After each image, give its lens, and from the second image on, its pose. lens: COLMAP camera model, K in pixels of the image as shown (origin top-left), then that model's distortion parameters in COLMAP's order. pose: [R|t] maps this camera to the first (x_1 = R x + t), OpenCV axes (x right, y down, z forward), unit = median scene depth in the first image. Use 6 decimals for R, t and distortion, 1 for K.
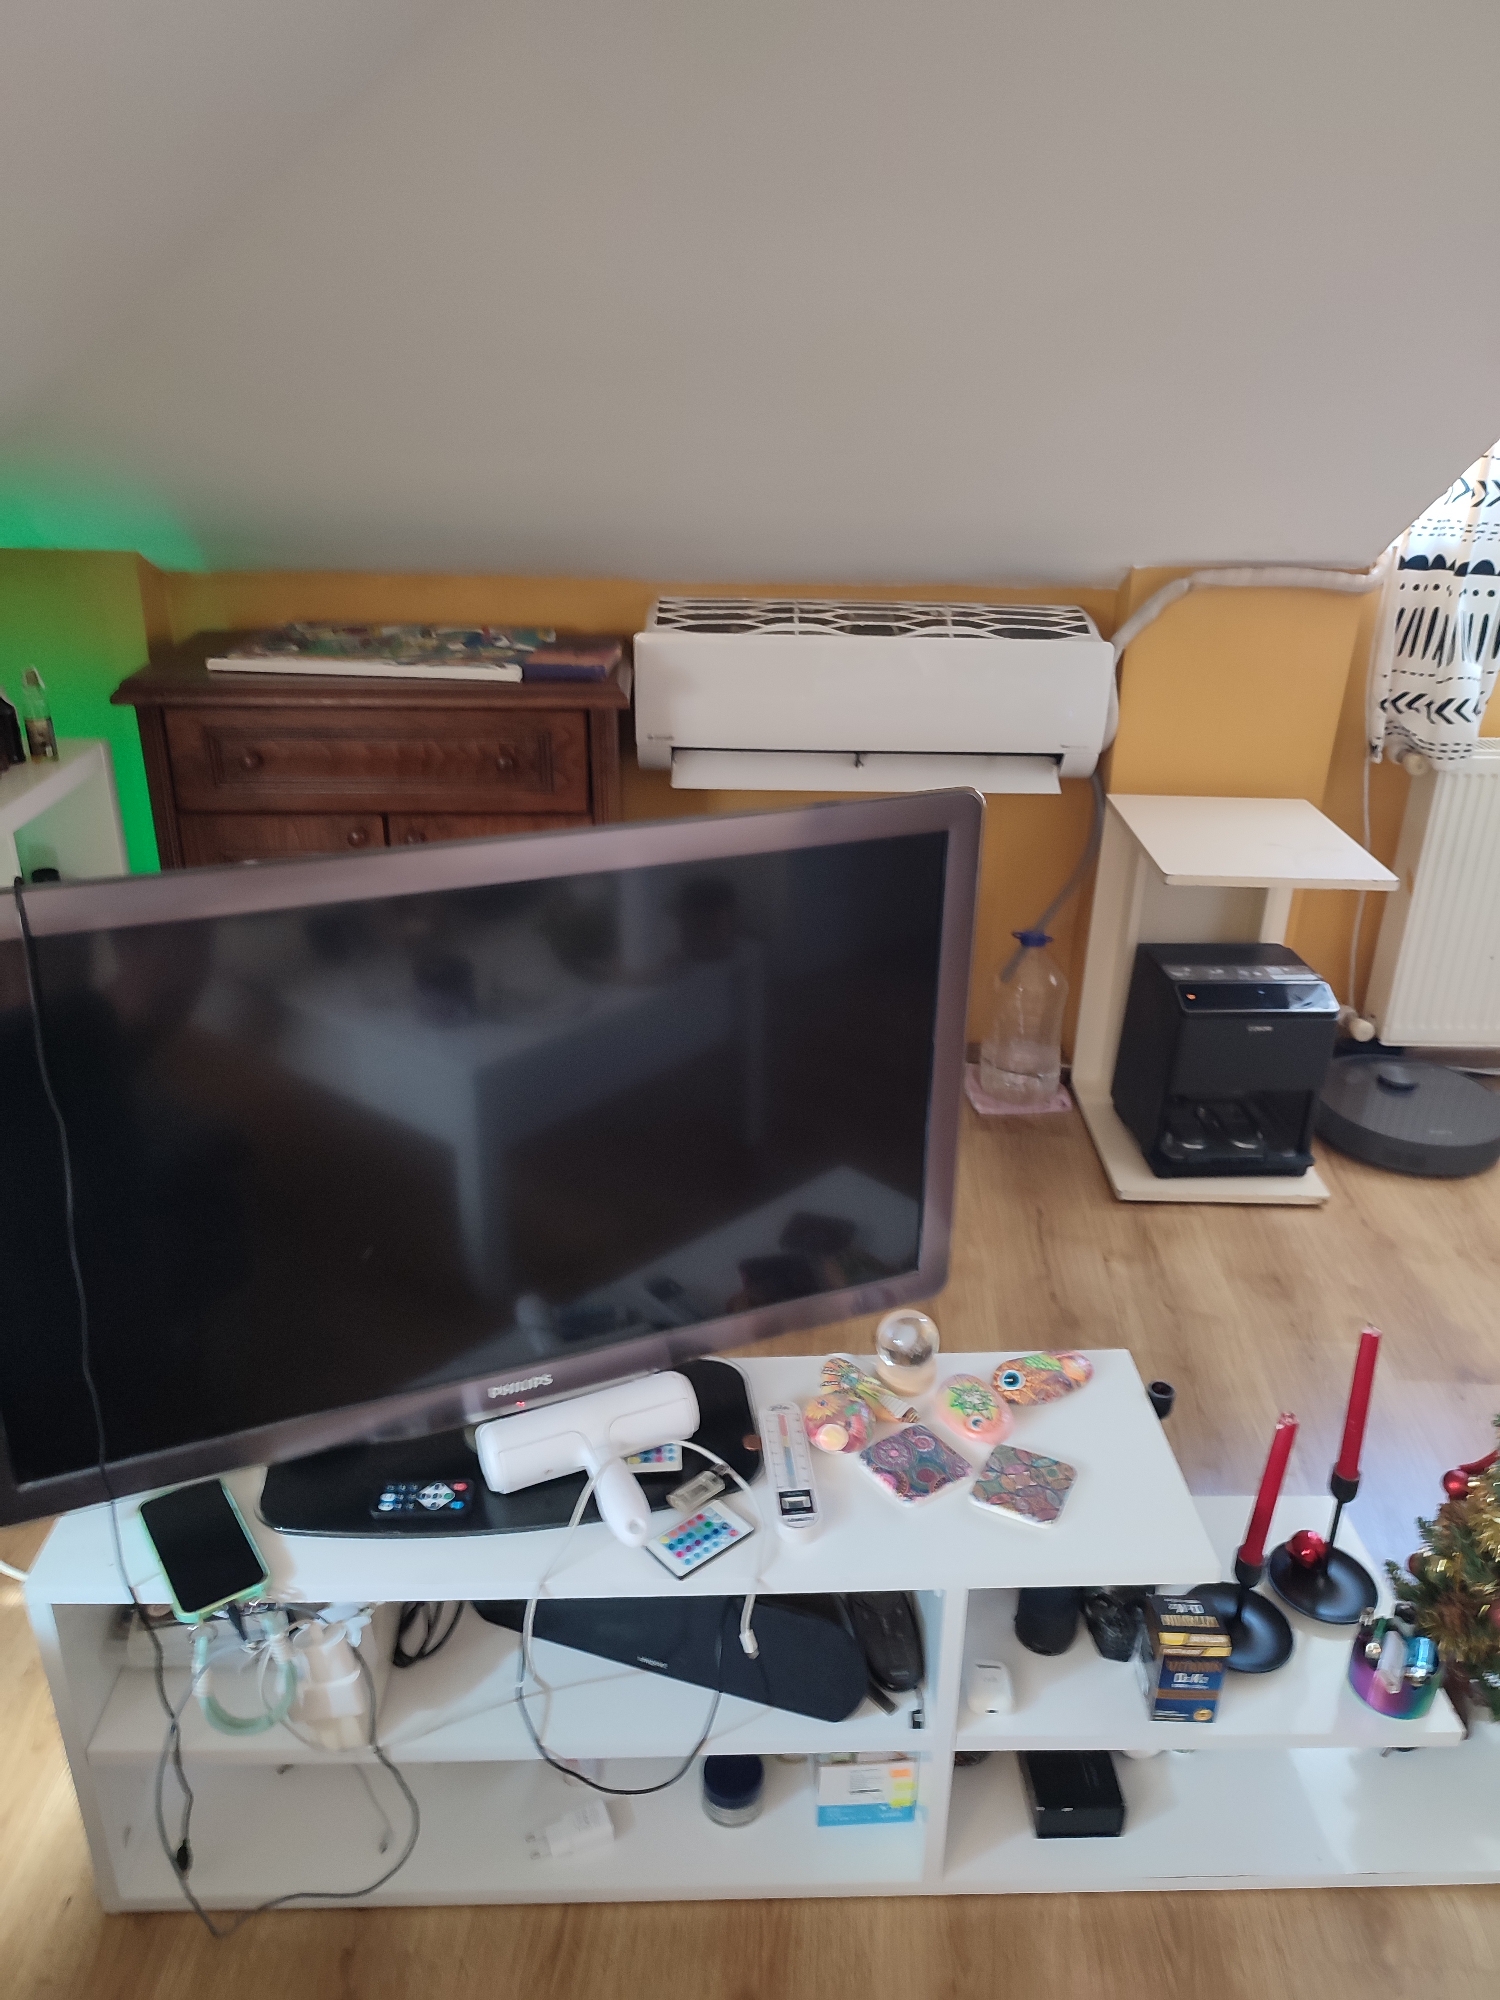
lens RADIAL K [[1461.4, 0, 766.1], [0, 1461.4, 998.6], [0, 0, 1]] dist [0.037513, -0.007867]
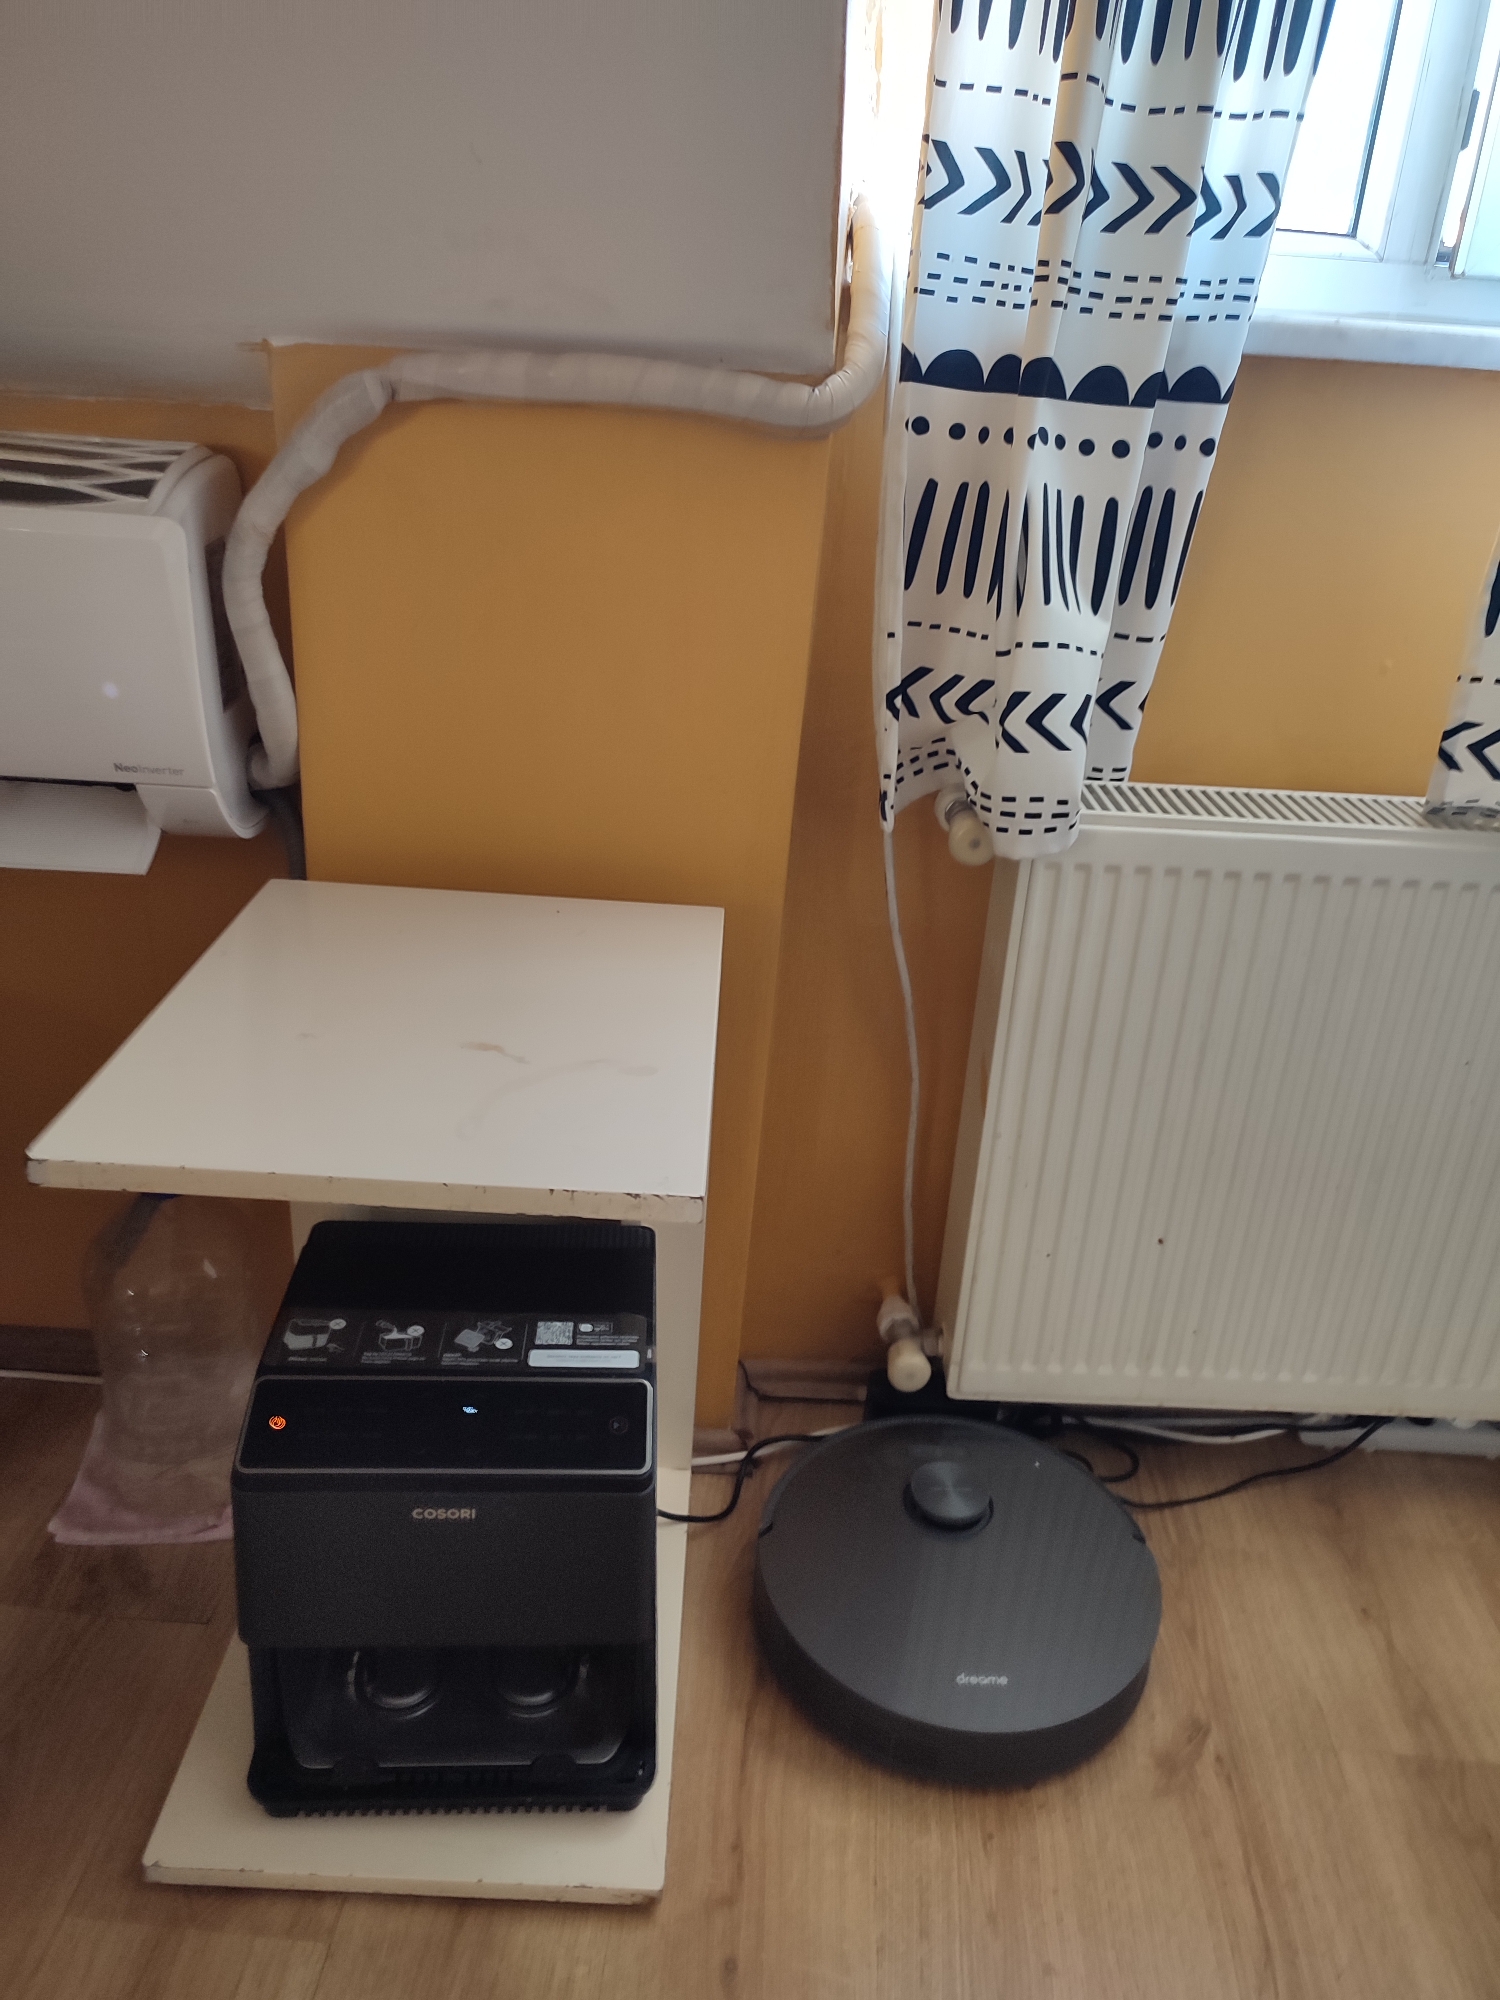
lens RADIAL K [[1461.4, 0, 762.8], [0, 1461.4, 999.0], [0, 0, 1]] dist [0.037513, -0.007867]
pose [[0.999365, 0.034888, 0.007278, 0.388777], [-0.034954, 0.999347, 0.009167, -0.115664], [-0.006954, -0.009416, 0.999931, 0.572994]]
